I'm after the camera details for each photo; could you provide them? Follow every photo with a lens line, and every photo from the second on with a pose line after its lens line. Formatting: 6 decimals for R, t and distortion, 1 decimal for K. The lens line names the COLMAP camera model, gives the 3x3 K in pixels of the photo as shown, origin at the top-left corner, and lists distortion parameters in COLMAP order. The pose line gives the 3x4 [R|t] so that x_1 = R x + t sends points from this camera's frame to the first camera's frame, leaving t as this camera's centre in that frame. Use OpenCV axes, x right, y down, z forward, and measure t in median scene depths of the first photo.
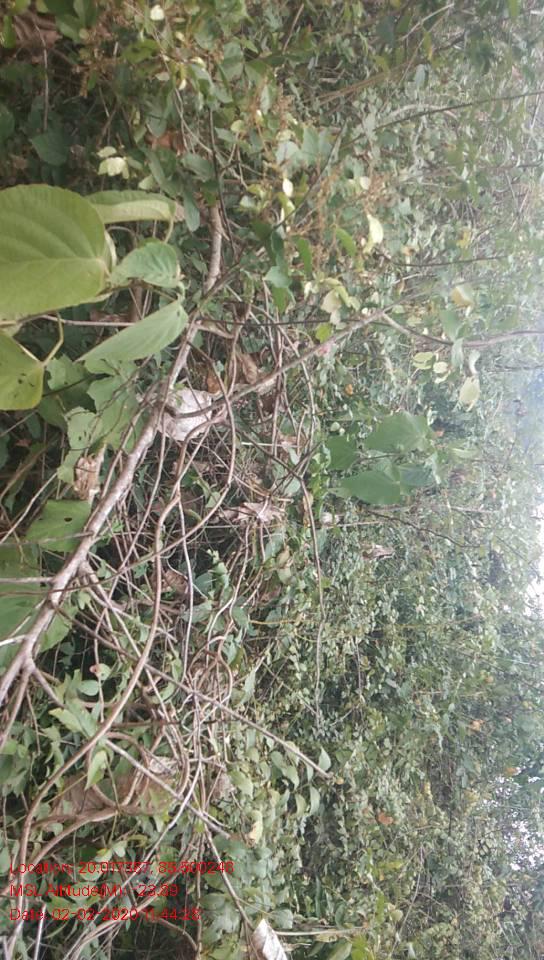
lens RADIAL K [[721.4, 0, 272.0], [0, 721.4, 480.0], [0, 0, 1]] dist [0.106993, -0.186194]
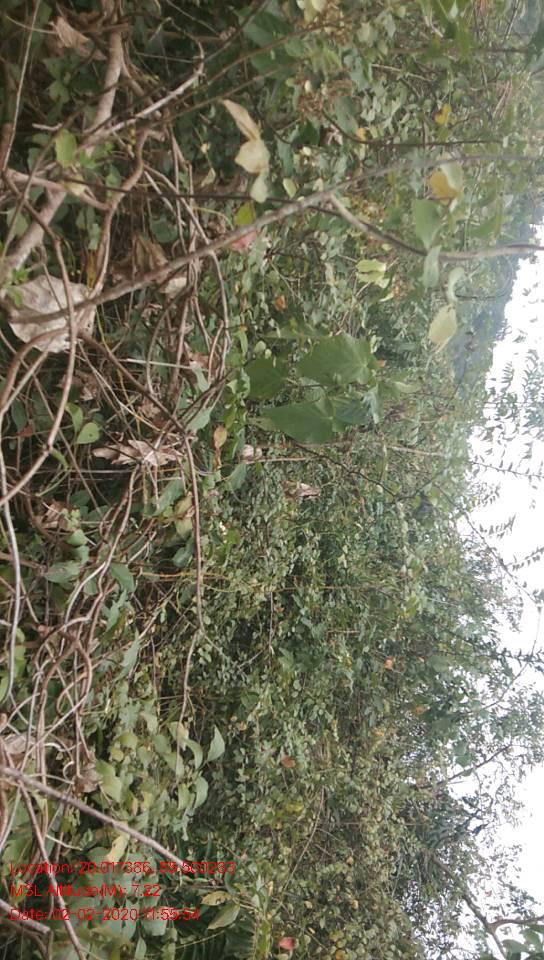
lens RADIAL K [[721.4, 0, 272.0], [0, 721.4, 480.0], [0, 0, 1]] dist [0.106993, -0.186194]
pose [[0.993333, 0.064378, 0.095625, 0.021409], [-0.075136, 0.990690, 0.113528, -0.012757], [-0.087426, -0.119956, 0.988922, 0.115629]]
